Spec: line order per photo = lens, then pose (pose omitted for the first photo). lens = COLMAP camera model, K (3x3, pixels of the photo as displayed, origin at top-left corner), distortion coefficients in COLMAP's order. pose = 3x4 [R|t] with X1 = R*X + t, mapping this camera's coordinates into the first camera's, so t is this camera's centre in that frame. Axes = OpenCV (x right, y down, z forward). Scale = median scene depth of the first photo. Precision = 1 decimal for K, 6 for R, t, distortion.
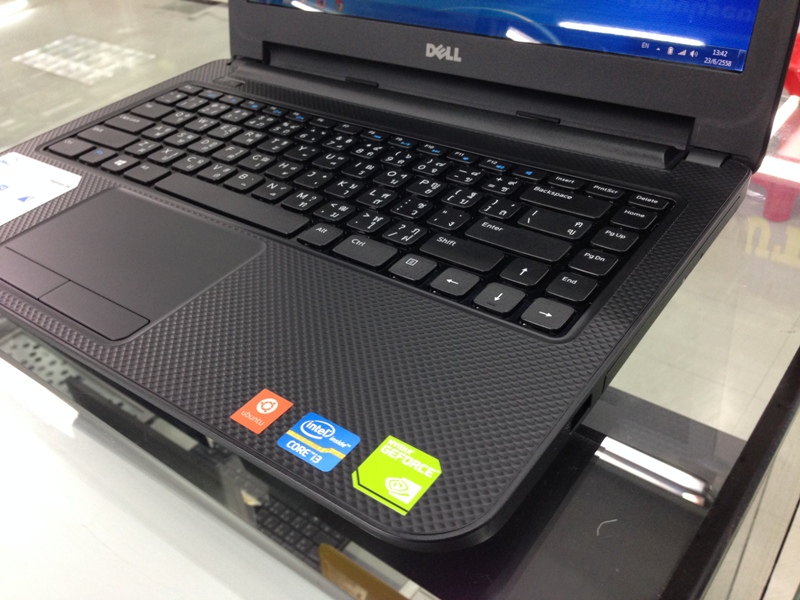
lens RADIAL K [[752.4, 0, 400.0], [0, 752.4, 300.0], [0, 0, 1]] dist [0.104837, -0.235129]
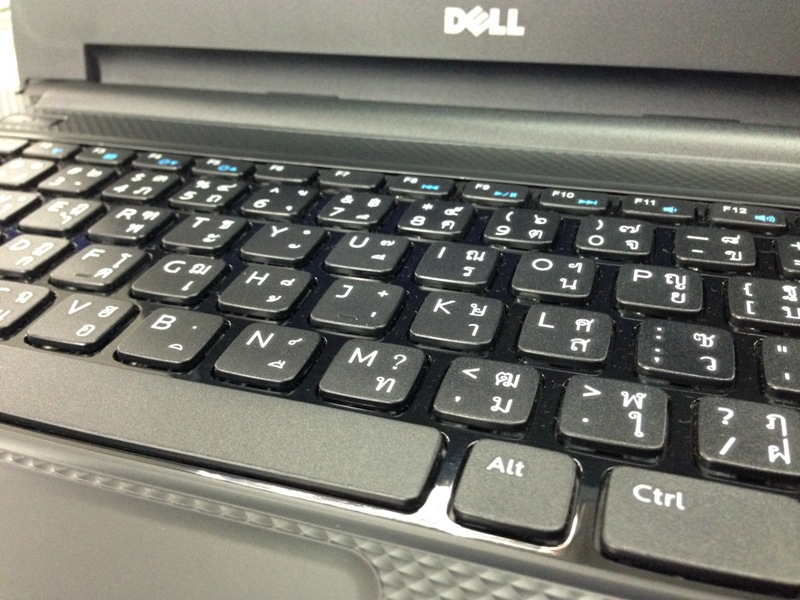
lens RADIAL K [[752.4, 0, 400.0], [0, 752.4, 300.0], [0, 0, 1]] dist [0.104837, -0.235129]
pose [[0.947750, -0.146001, 0.283642, -0.212529], [0.167061, 0.984606, -0.051396, -0.143650], [-0.271772, 0.096096, 0.957552, 0.641935]]
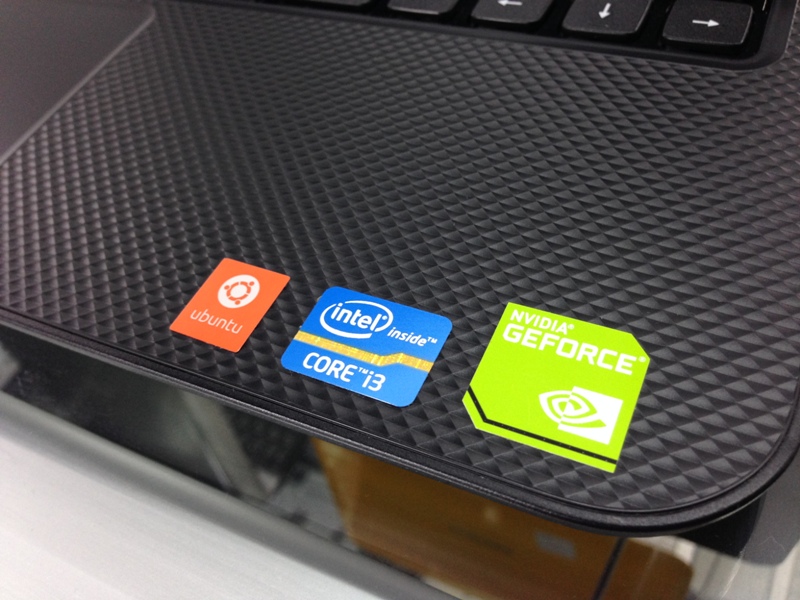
lens RADIAL K [[752.4, 0, 400.0], [0, 752.4, 300.0], [0, 0, 1]] dist [0.104837, -0.235129]
pose [[0.977019, -0.200017, 0.073663, -0.075016], [0.178506, 0.956667, 0.230050, 0.034331], [-0.116485, -0.211615, 0.970387, 0.344110]]
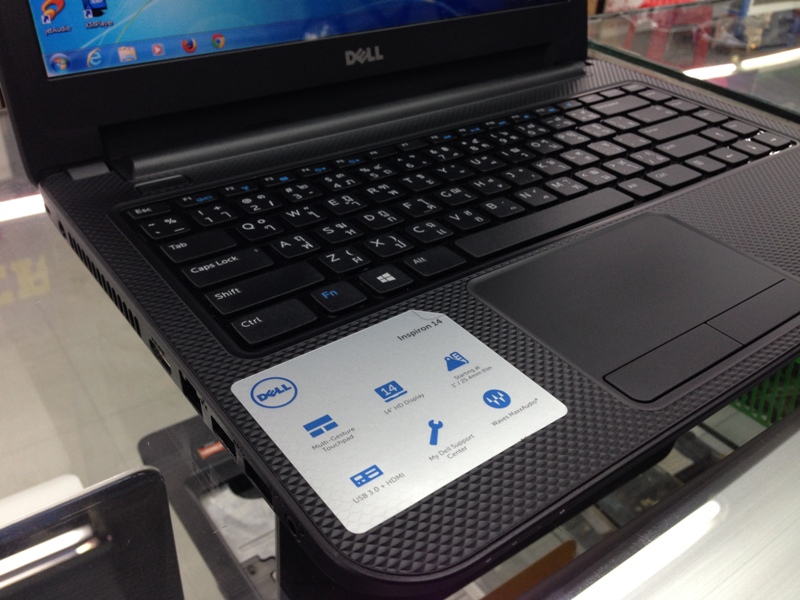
lens RADIAL K [[752.4, 0, 400.0], [0, 752.4, 300.0], [0, 0, 1]] dist [0.104837, -0.235129]
pose [[0.261537, -0.457692, 0.849774, -1.056183], [0.512558, 0.811879, 0.279531, -0.387887], [-0.817853, 0.362451, 0.446930, 0.790412]]
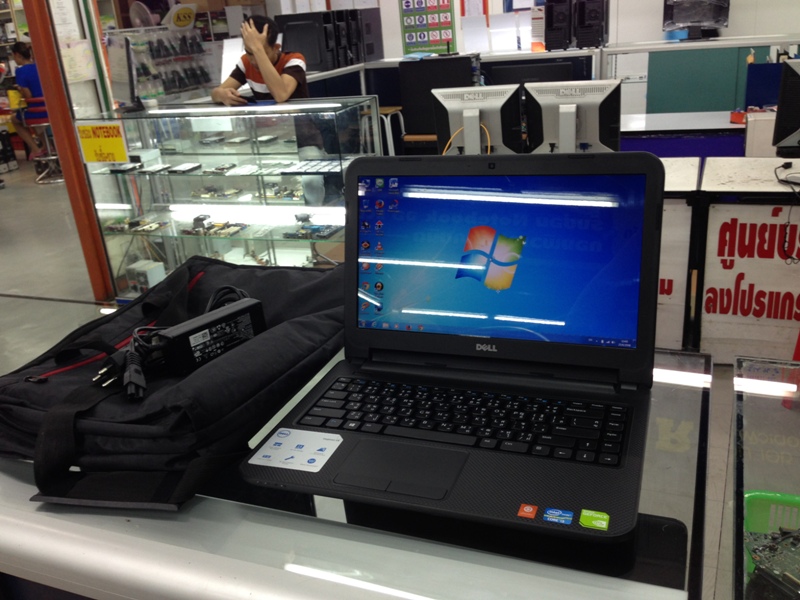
lens RADIAL K [[752.4, 0, 400.0], [0, 752.4, 300.0], [0, 0, 1]] dist [0.104837, -0.235129]
pose [[0.960214, -0.098628, 0.261270, -0.811397], [0.169233, 0.949713, -0.263448, 0.048799], [-0.222148, 0.297182, 0.928619, -1.011892]]
